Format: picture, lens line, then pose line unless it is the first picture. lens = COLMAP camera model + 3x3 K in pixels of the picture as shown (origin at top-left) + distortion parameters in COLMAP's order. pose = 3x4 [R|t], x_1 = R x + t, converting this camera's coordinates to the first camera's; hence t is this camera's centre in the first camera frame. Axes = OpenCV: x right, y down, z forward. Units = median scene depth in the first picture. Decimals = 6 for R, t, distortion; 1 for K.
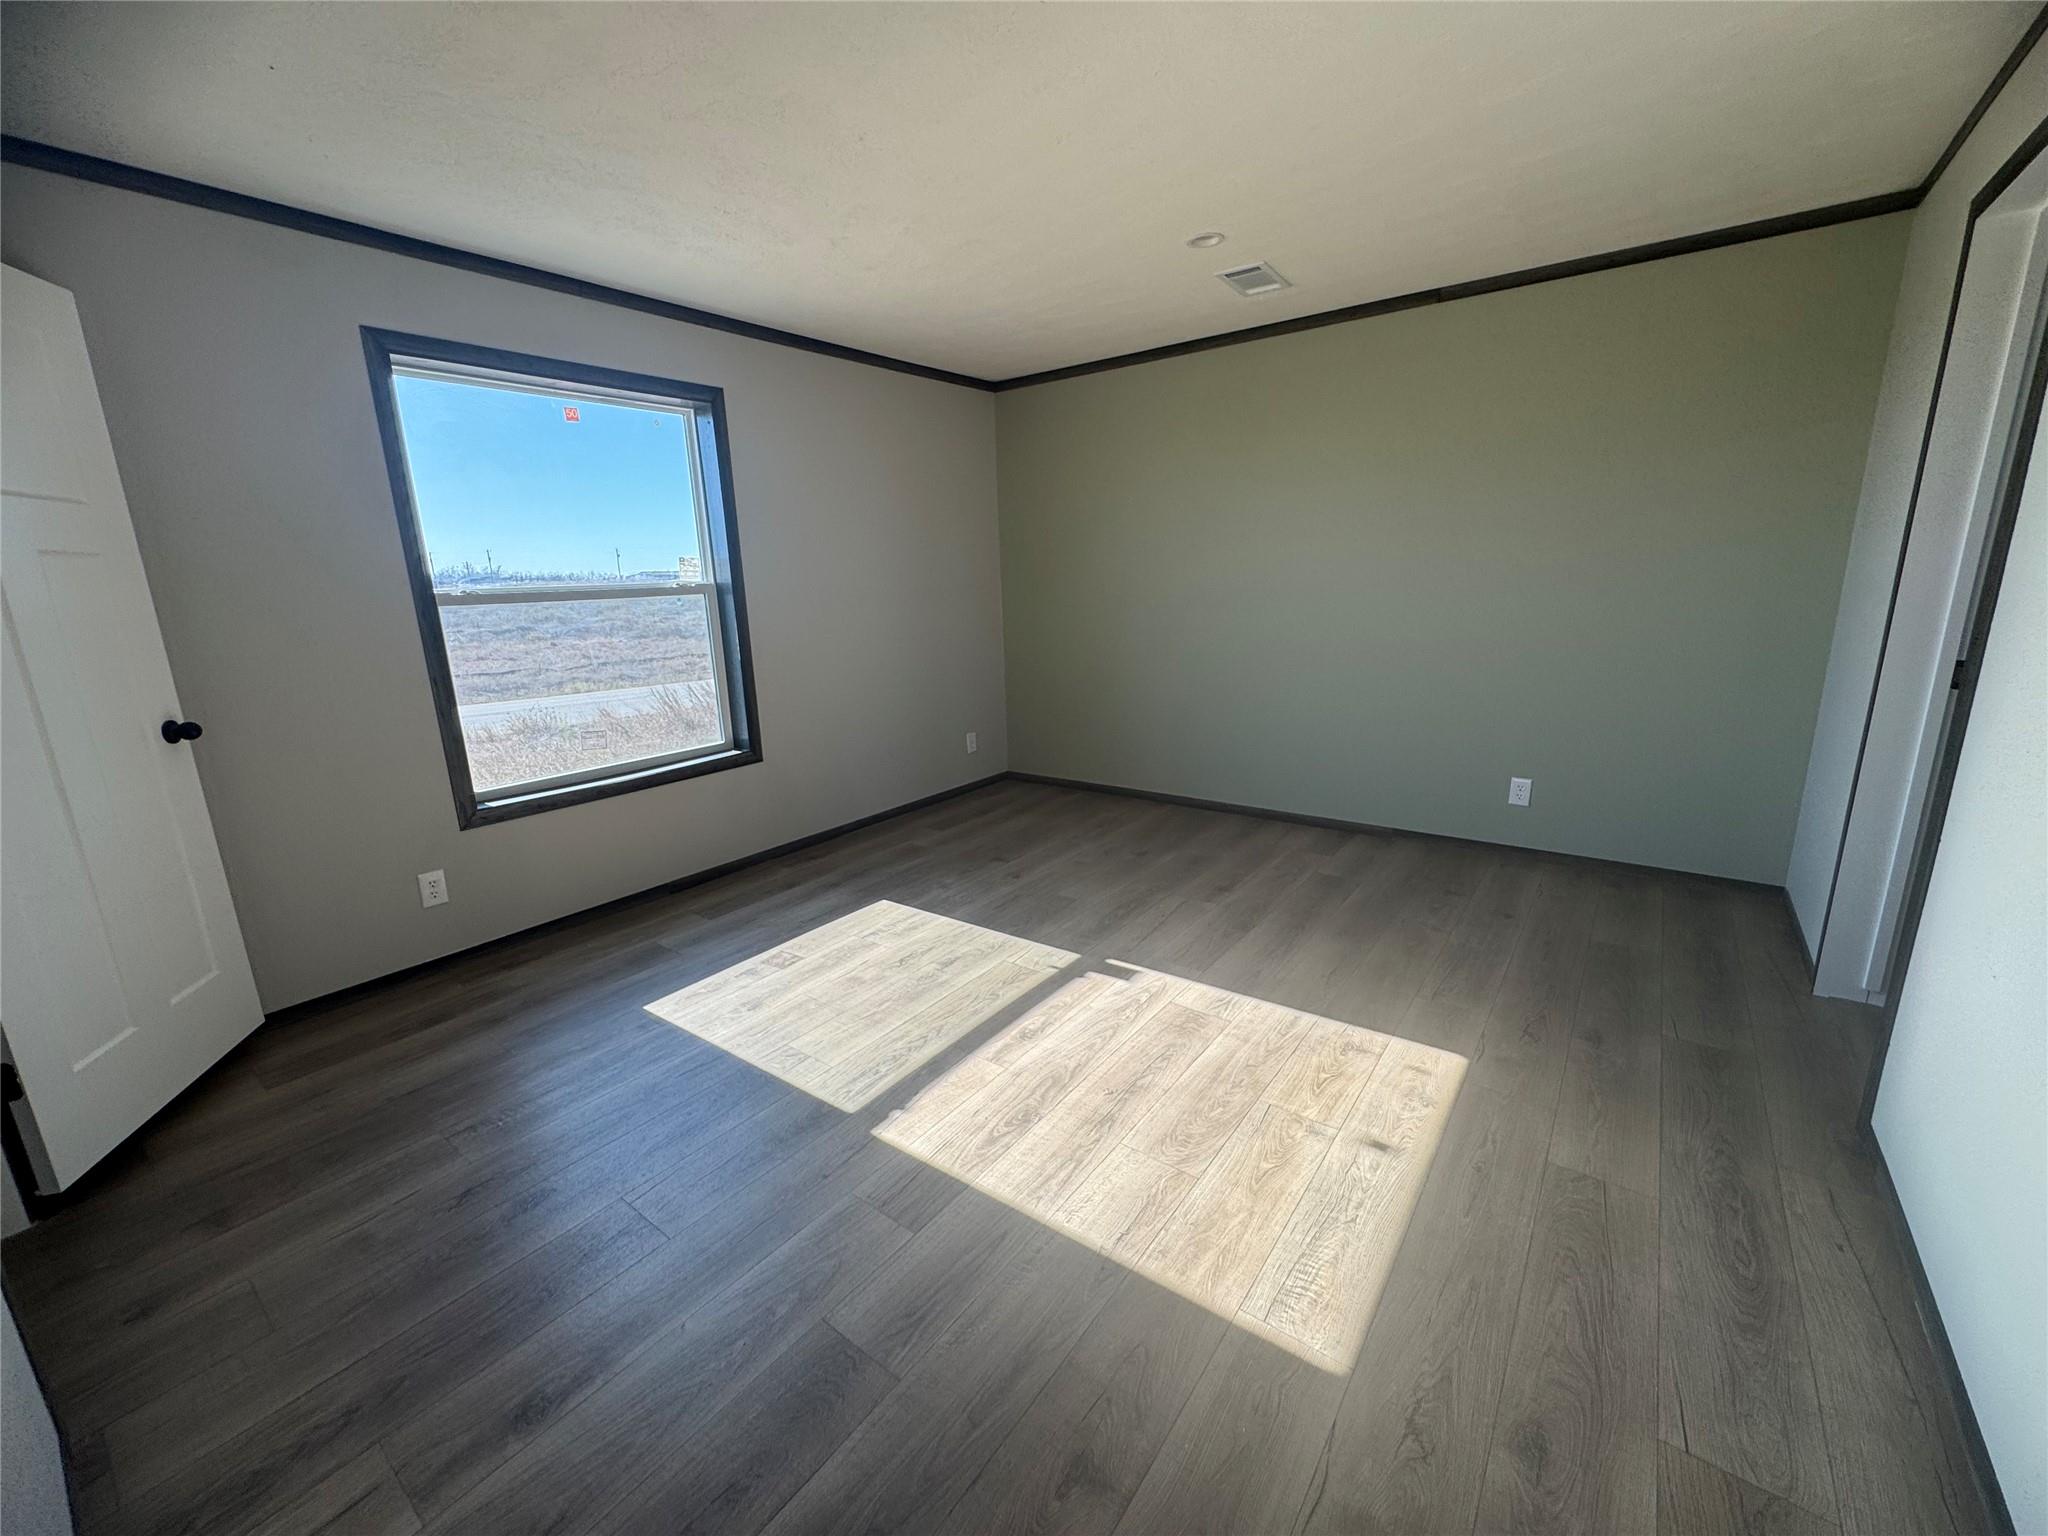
lens RADIAL K [[802.9, 0, 1023.1], [0, 802.9, 752.6], [0, 0, 1]] dist [0.001464, 0.000118]
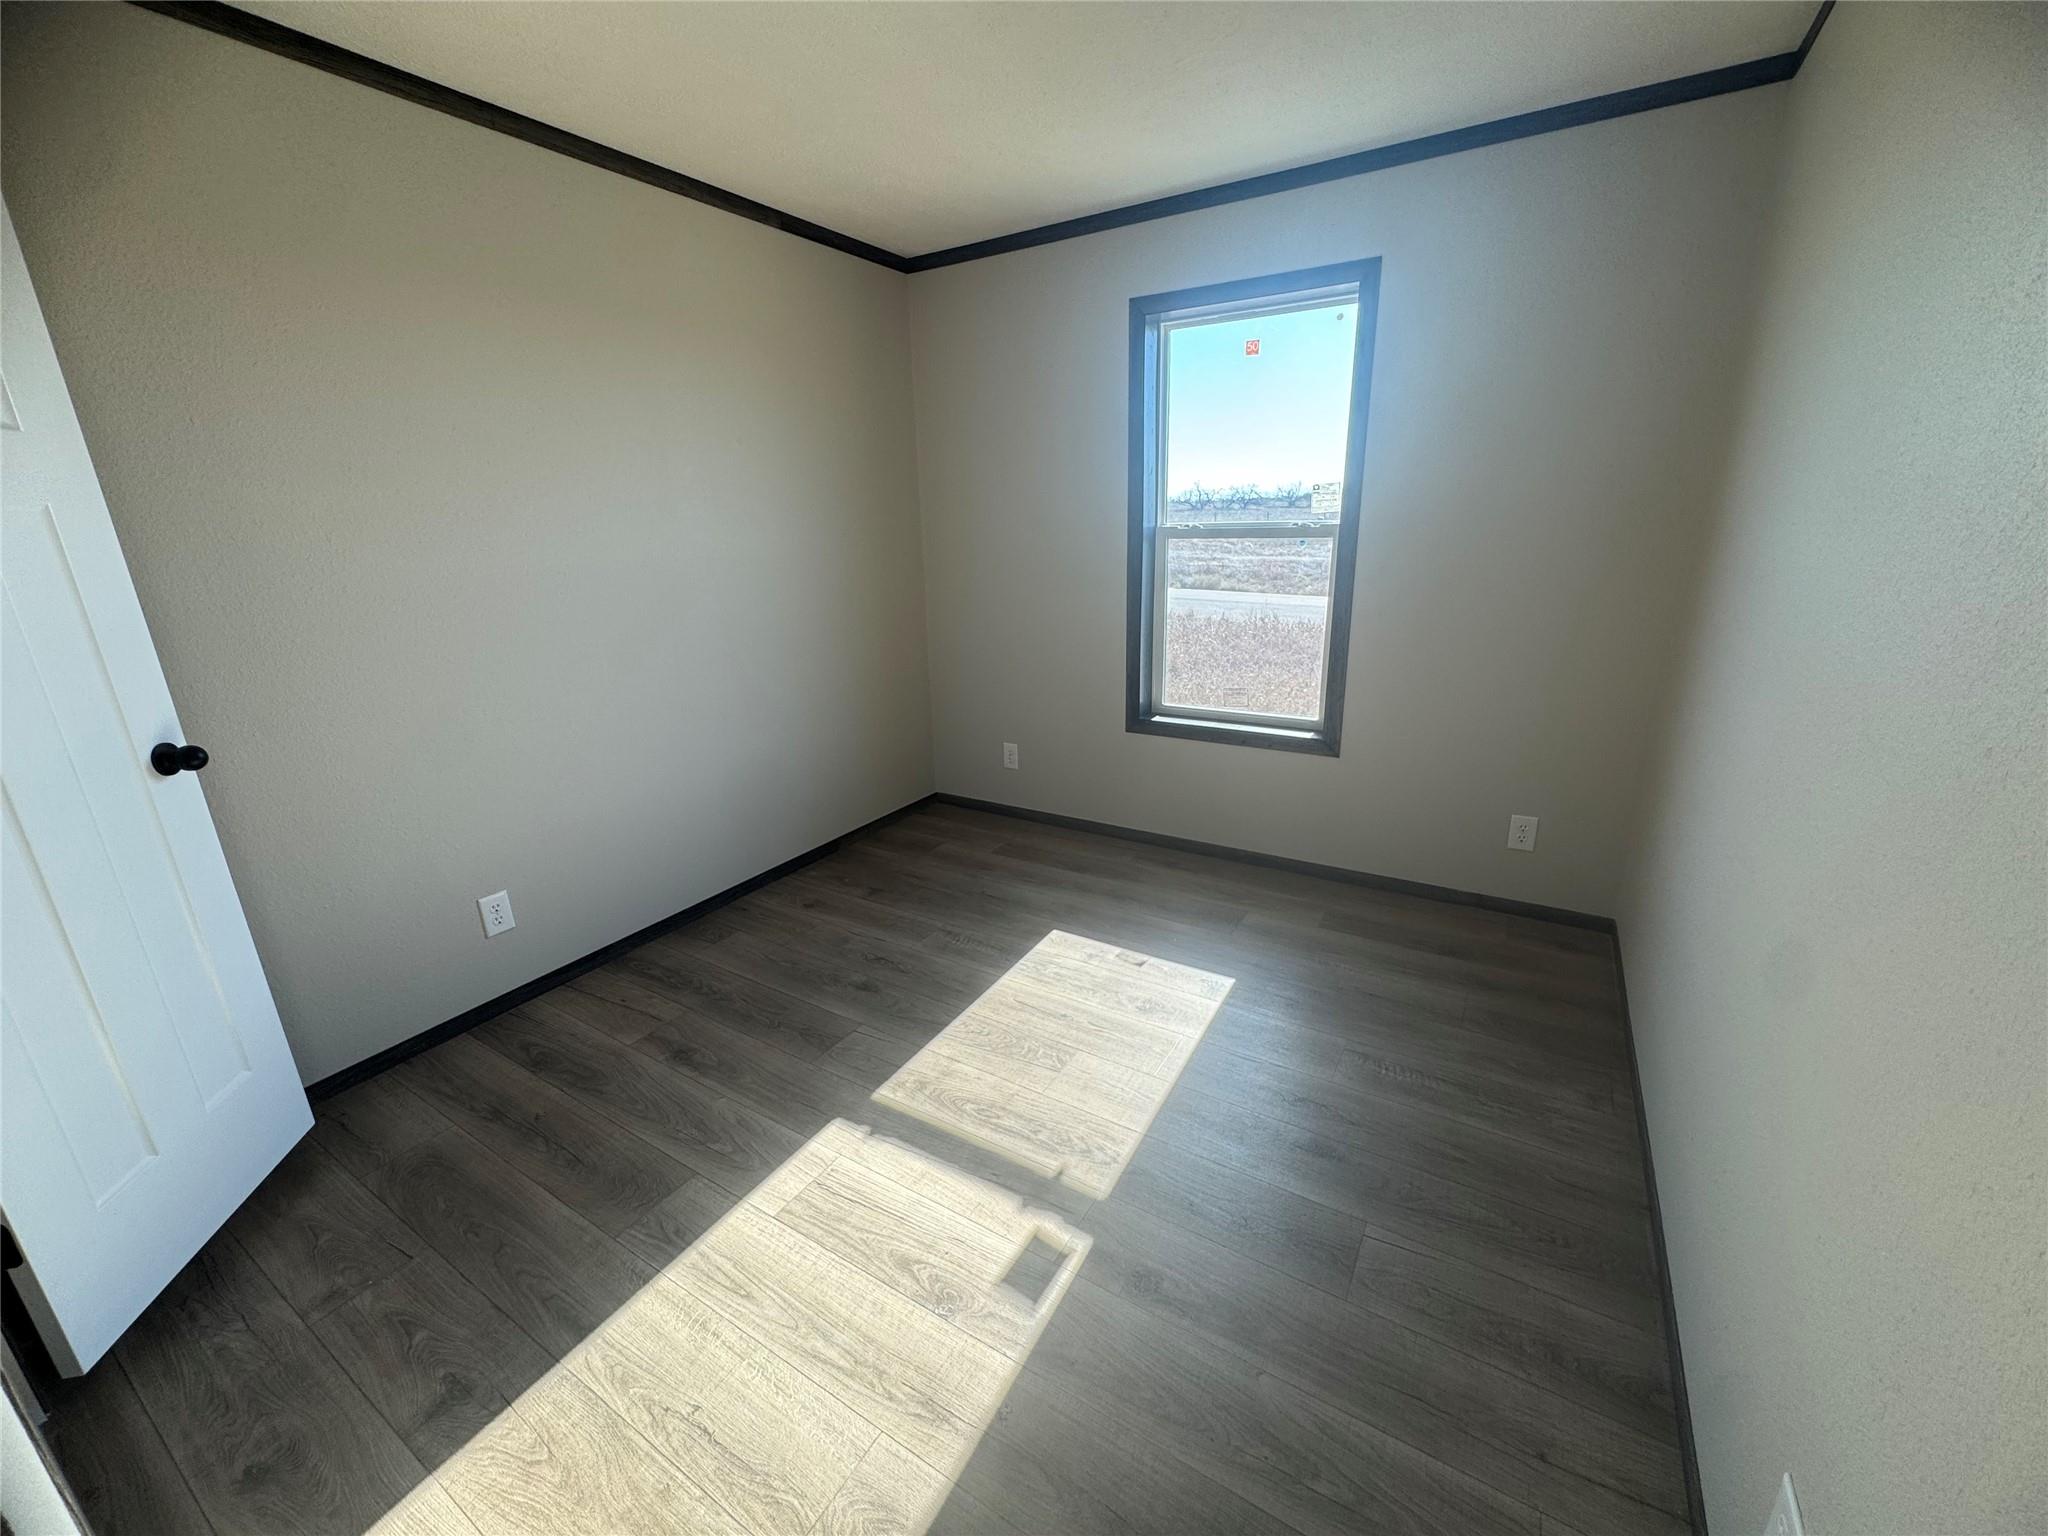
lens RADIAL K [[852.6, 0, 1020.0], [0, 852.6, 731.4], [0, 0, 1]] dist [-0.002478, -0.000102]
pose [[0.095414, 0.274389, -0.956874, 0.636657], [-0.195043, 0.947780, 0.252333, -0.252241], [0.976143, 0.162555, 0.143949, 0.912756]]
